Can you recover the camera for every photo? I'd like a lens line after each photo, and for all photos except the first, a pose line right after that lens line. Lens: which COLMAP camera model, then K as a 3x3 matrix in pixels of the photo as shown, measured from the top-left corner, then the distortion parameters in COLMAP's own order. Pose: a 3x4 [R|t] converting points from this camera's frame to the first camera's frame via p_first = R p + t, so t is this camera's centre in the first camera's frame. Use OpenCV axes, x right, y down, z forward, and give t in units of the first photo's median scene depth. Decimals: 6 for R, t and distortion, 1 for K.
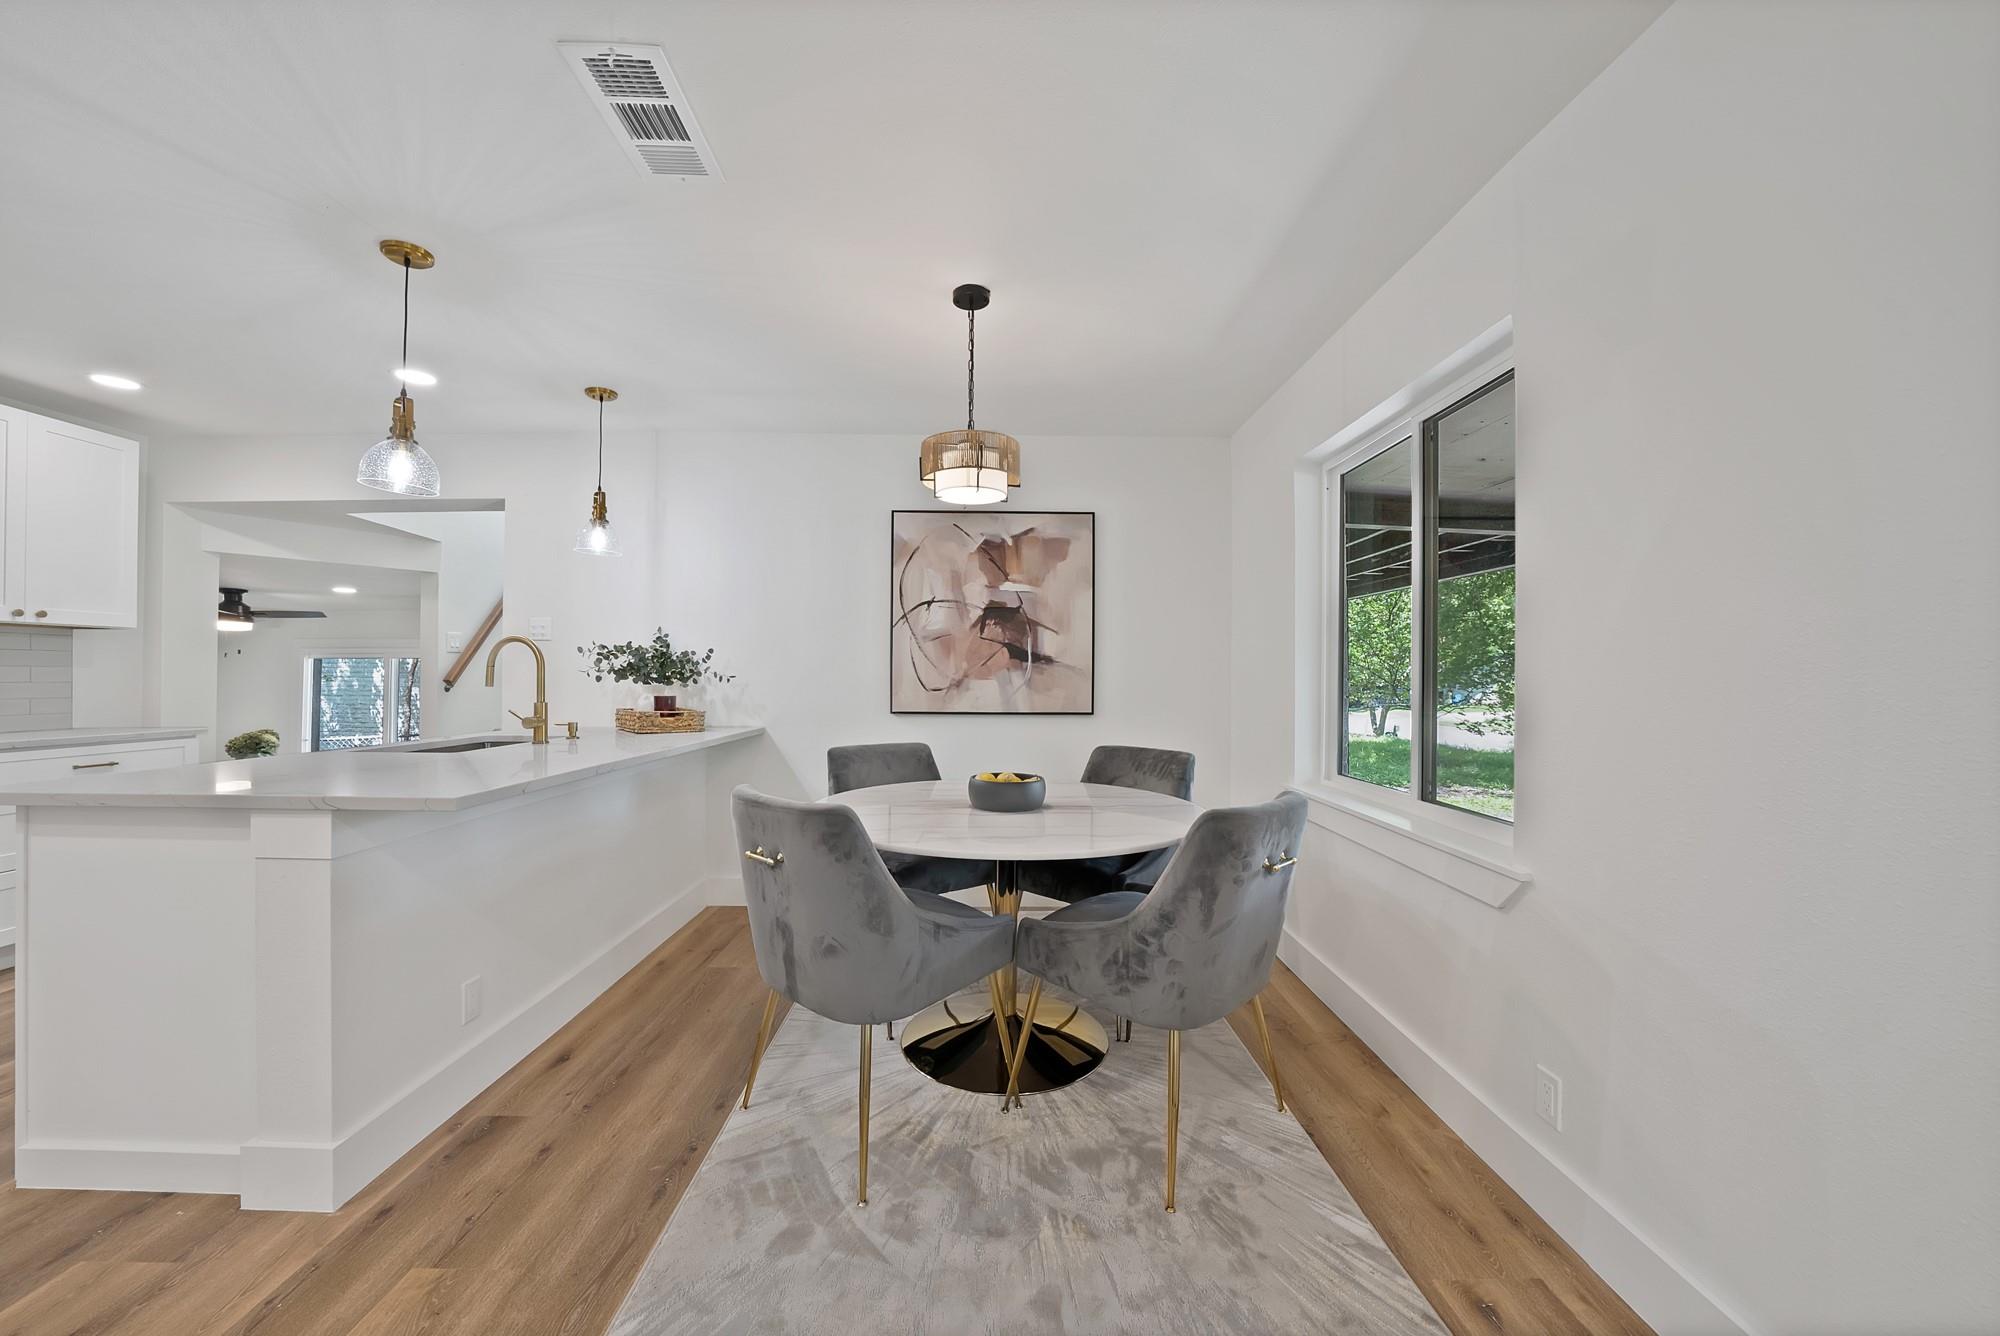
lens RADIAL K [[722.2, 0, 1001.9], [0, 722.2, 674.1], [0, 0, 1]] dist [-0.021995, 0.000094]
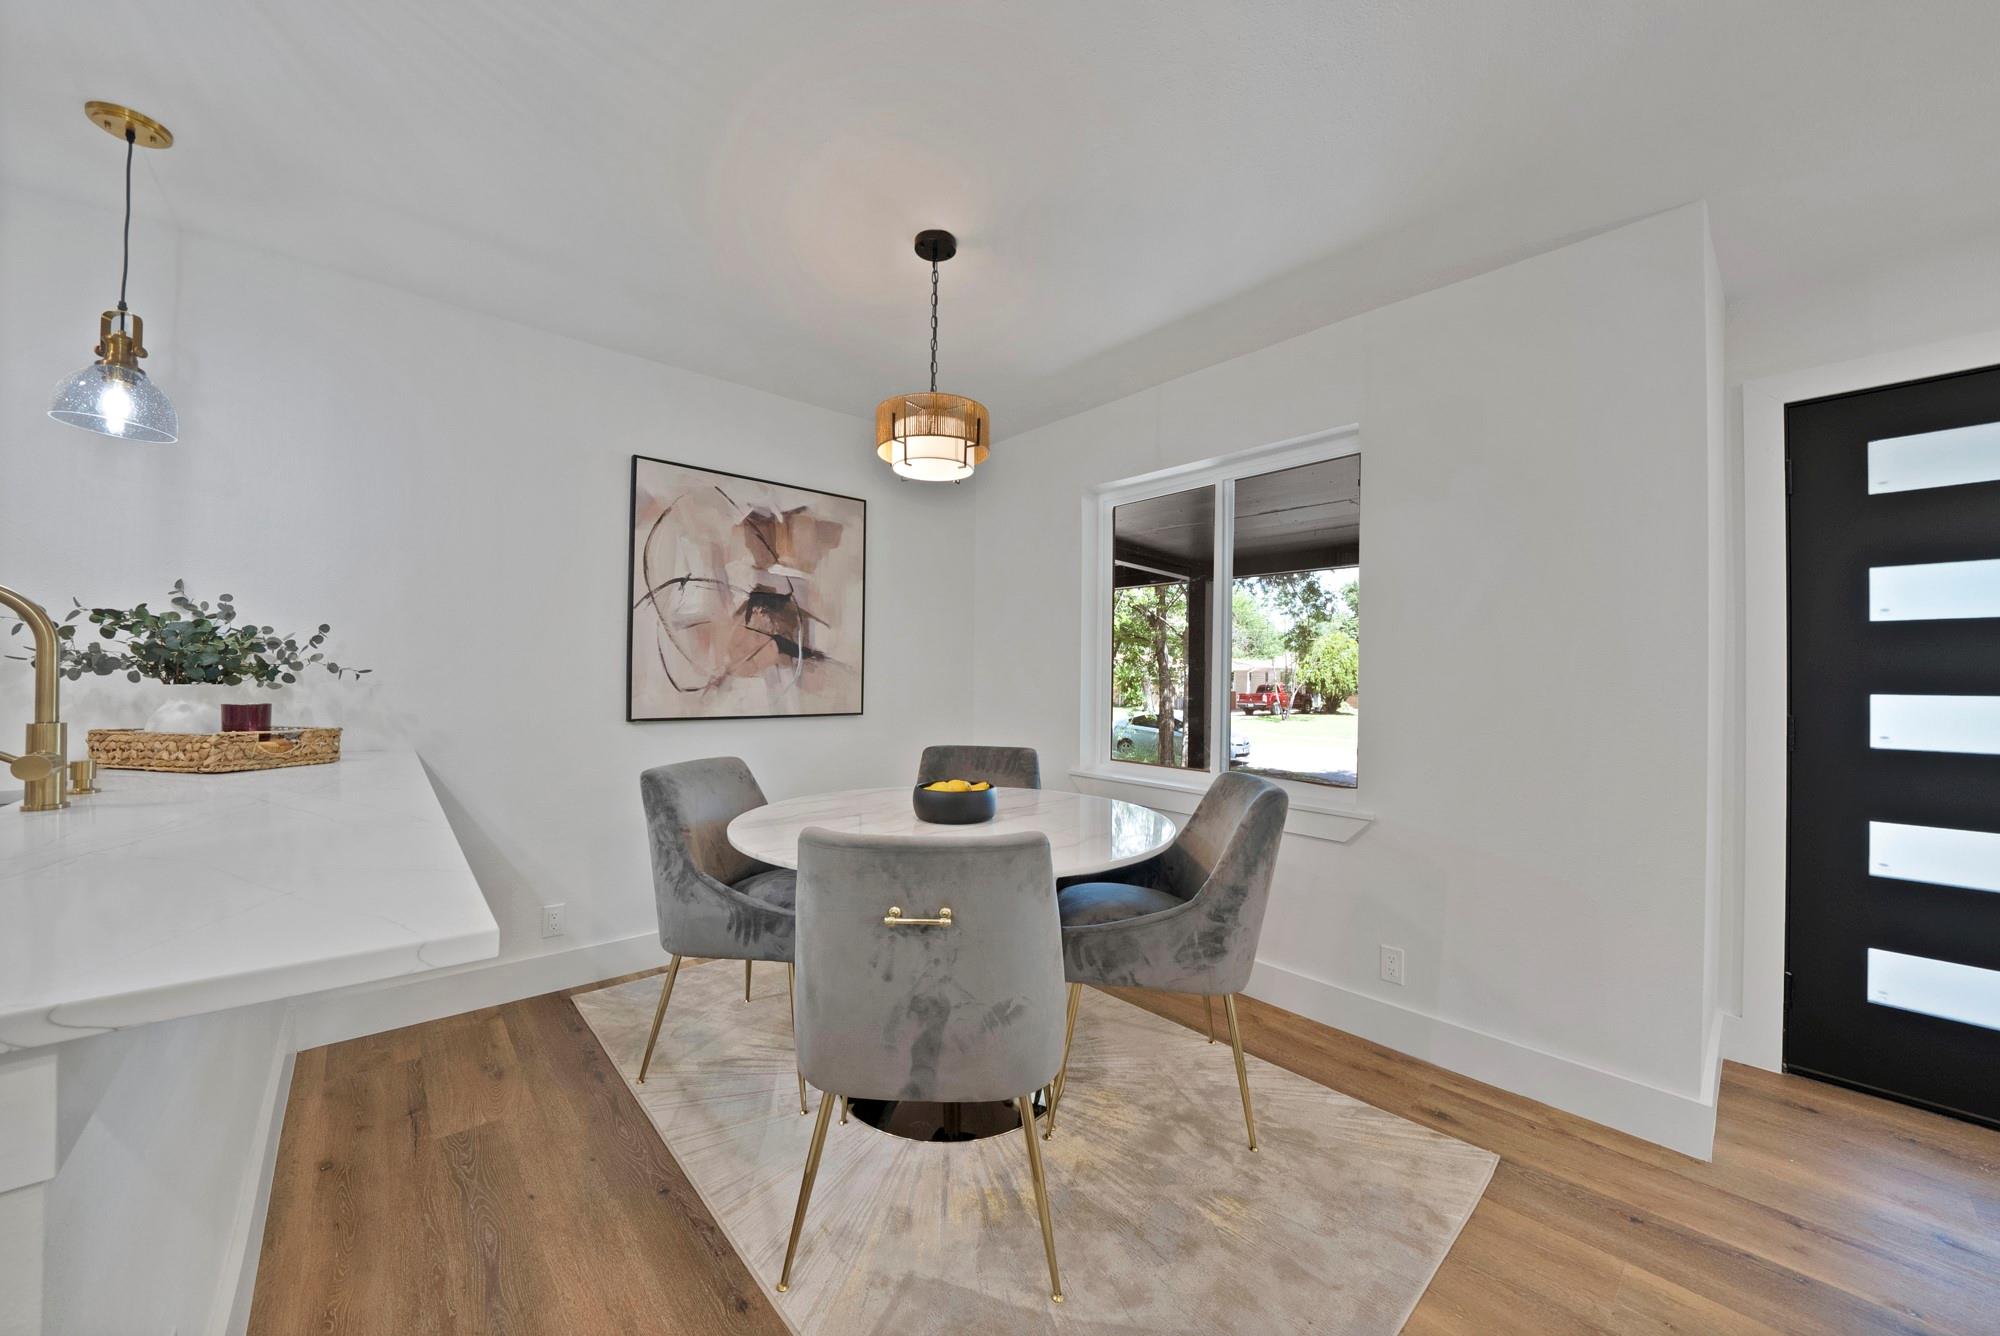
lens RADIAL K [[711.7, 0, 999.5], [0, 711.7, 672.9], [0, 0, 1]] dist [-0.022224, 0.000530]
pose [[0.758968, 0.007588, 0.651084, -0.344031], [-0.009043, 0.999958, -0.001112, 0.000741], [-0.651065, -0.005044, 0.759005, 0.181477]]
